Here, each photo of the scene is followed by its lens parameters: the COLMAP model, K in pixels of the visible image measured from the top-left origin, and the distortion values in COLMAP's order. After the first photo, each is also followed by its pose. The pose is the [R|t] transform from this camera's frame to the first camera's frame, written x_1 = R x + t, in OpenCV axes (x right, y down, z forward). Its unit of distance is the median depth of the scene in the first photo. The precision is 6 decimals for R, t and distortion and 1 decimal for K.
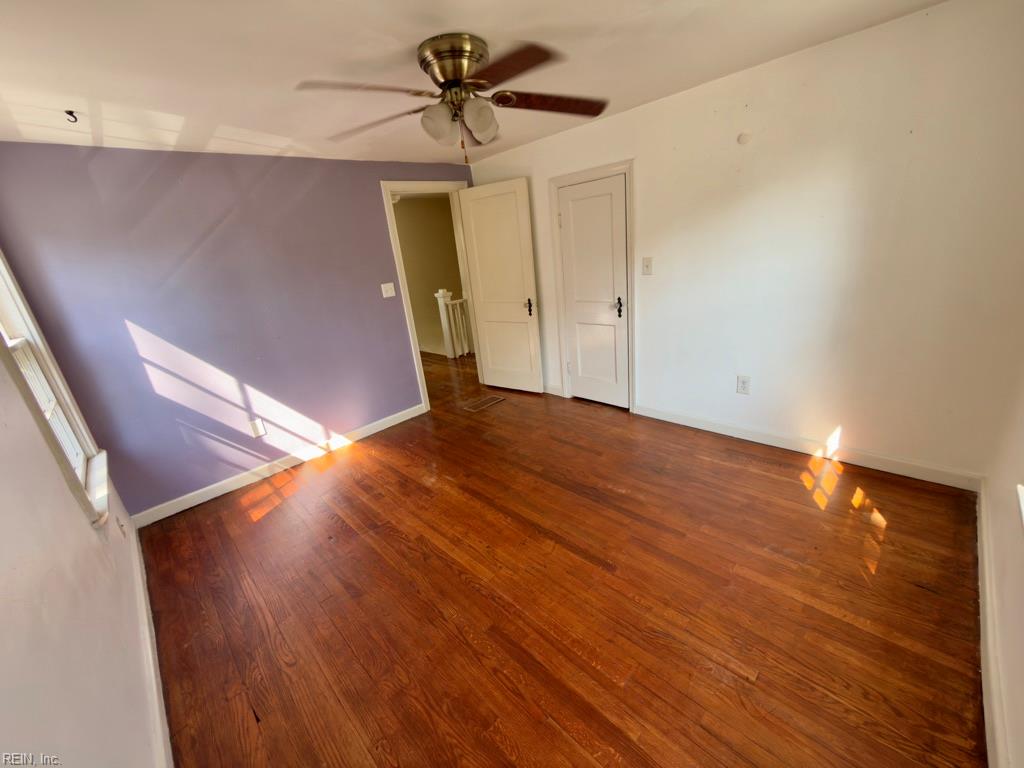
lens RADIAL K [[409.3, 0, 512.9], [0, 409.3, 385.2], [0, 0, 1]] dist [0.000635, 0.000037]
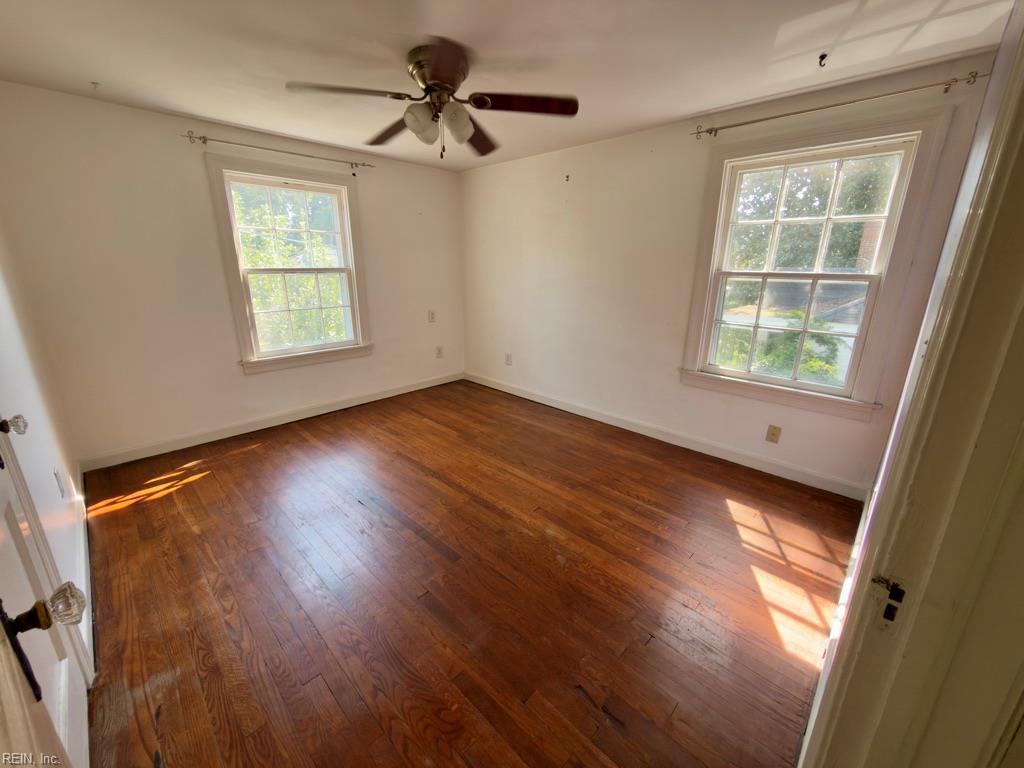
lens RADIAL K [[409.3, 0, 512.4], [0, 409.3, 387.3], [0, 0, 1]] dist [0.000635, 0.000037]
pose [[-0.994776, 0.101707, 0.008702, -0.203799], [0.087621, 0.807040, 0.583960, -0.540569], [0.052370, 0.581672, -0.811736, 1.839452]]
